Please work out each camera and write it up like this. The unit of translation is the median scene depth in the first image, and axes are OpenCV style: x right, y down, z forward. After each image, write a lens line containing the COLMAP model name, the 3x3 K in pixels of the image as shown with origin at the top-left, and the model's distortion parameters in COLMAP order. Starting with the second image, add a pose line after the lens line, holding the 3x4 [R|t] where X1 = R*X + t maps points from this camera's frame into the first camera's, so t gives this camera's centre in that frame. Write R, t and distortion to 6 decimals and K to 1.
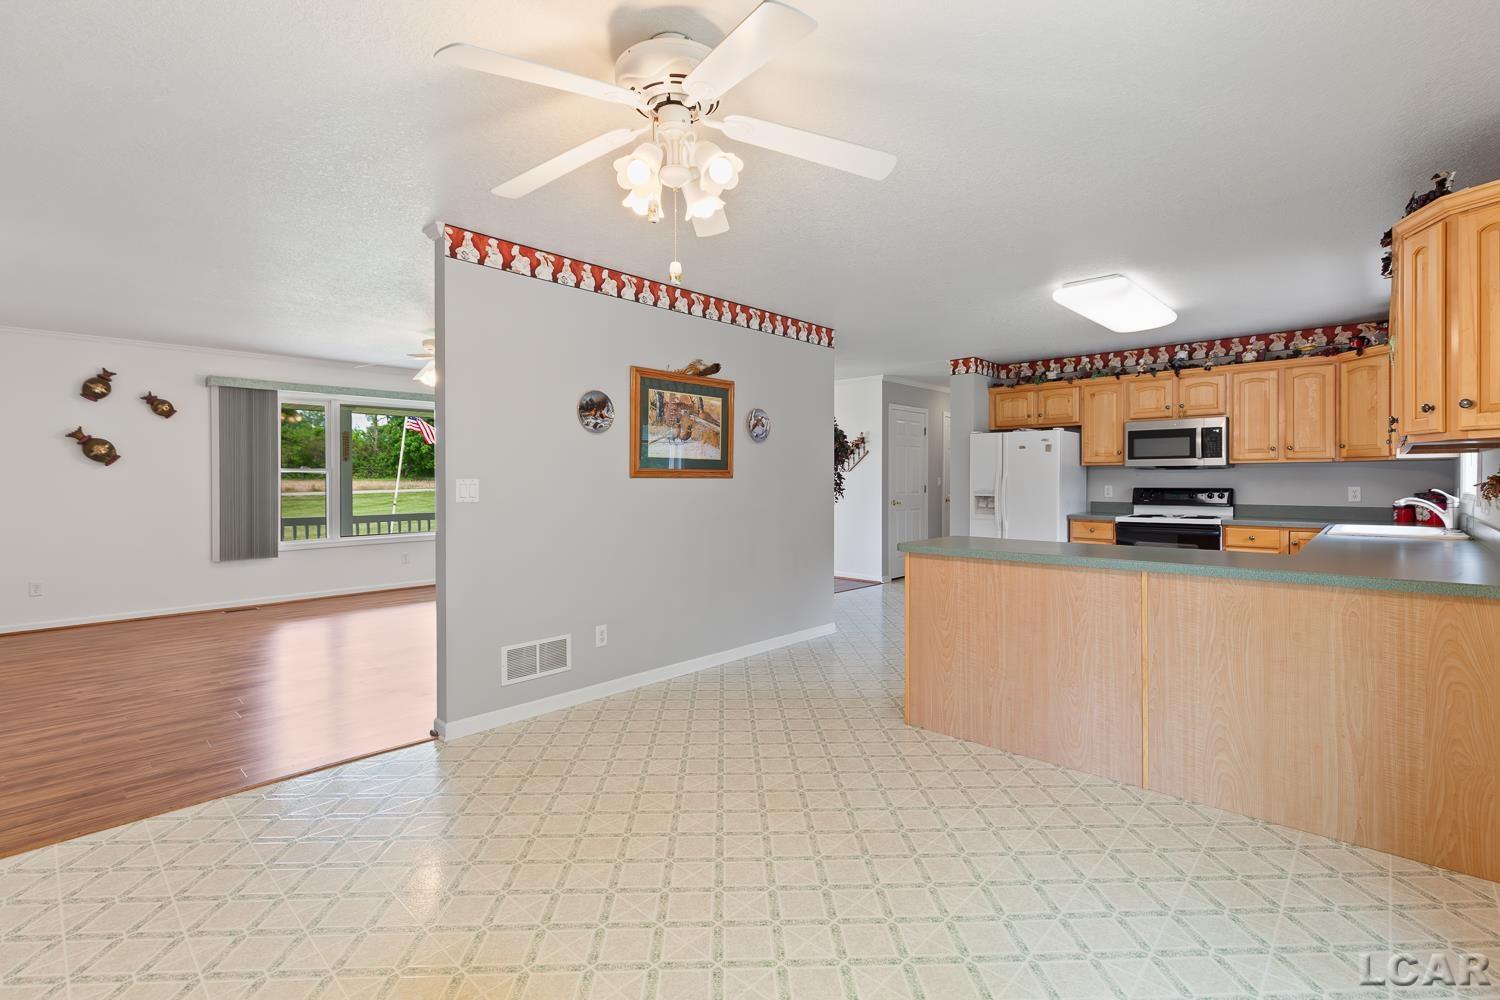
lens RADIAL K [[667.2, 0, 747.2], [0, 667.2, 492.2], [0, 0, 1]] dist [-0.006598, -0.000371]
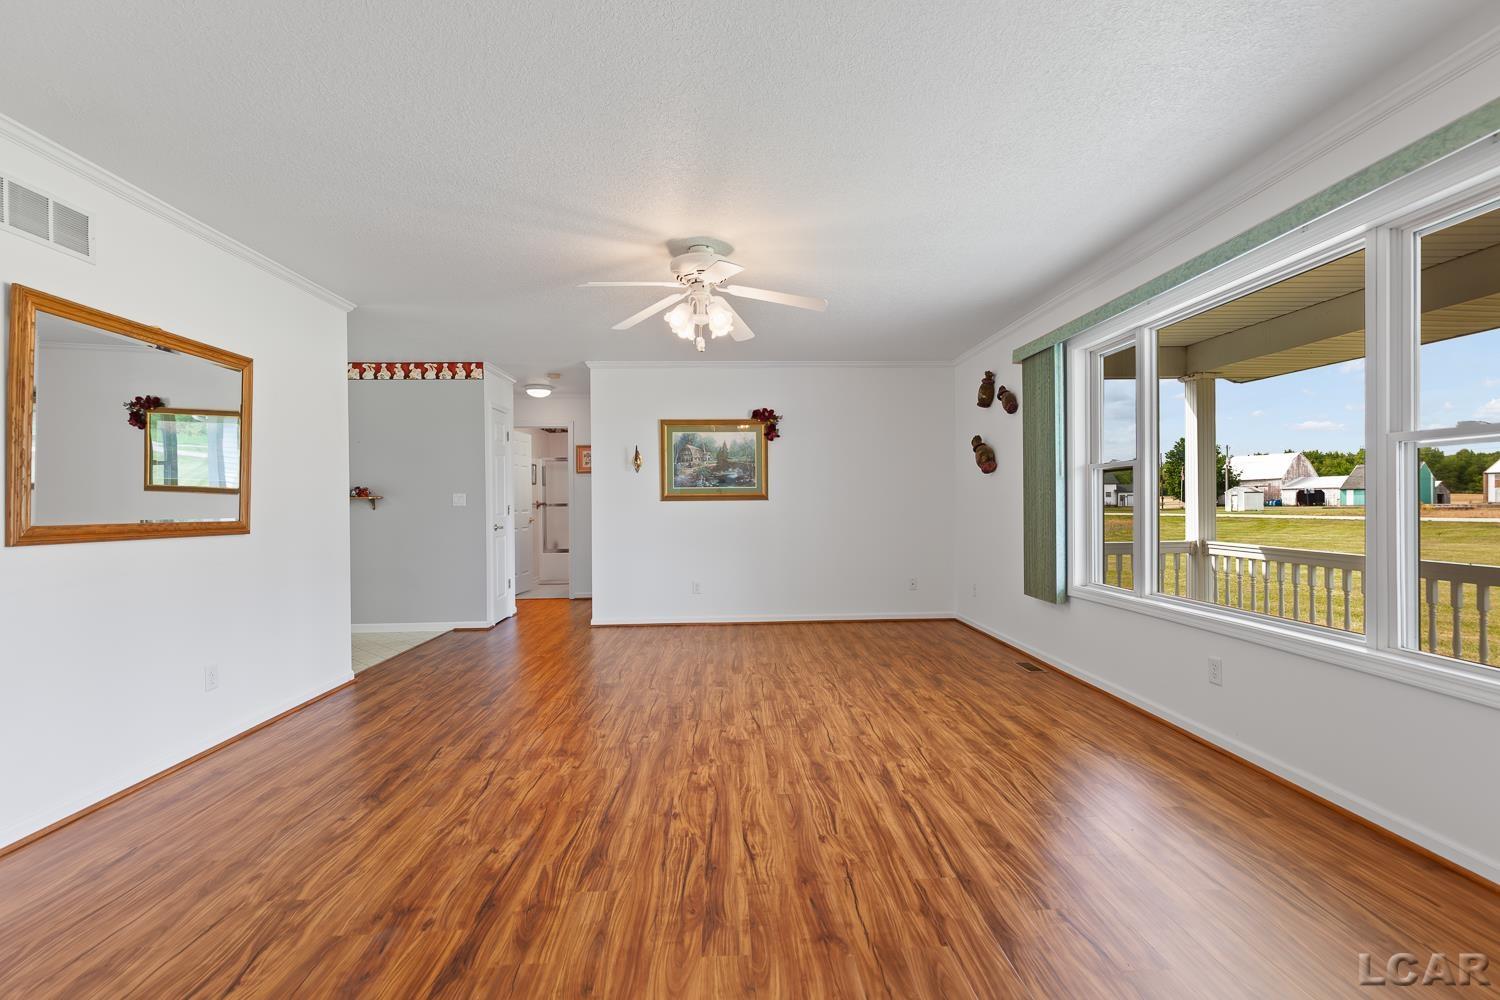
lens RADIAL K [[672.6, 0, 750.0], [0, 672.6, 500.0], [0, 0, 1]] dist [0.011433, -0.000412]
pose [[-0.705946, 0.006164, -0.708239, -0.028531], [-0.006990, 0.999853, 0.015669, -0.012817], [0.708231, 0.016012, -0.705799, 1.402597]]
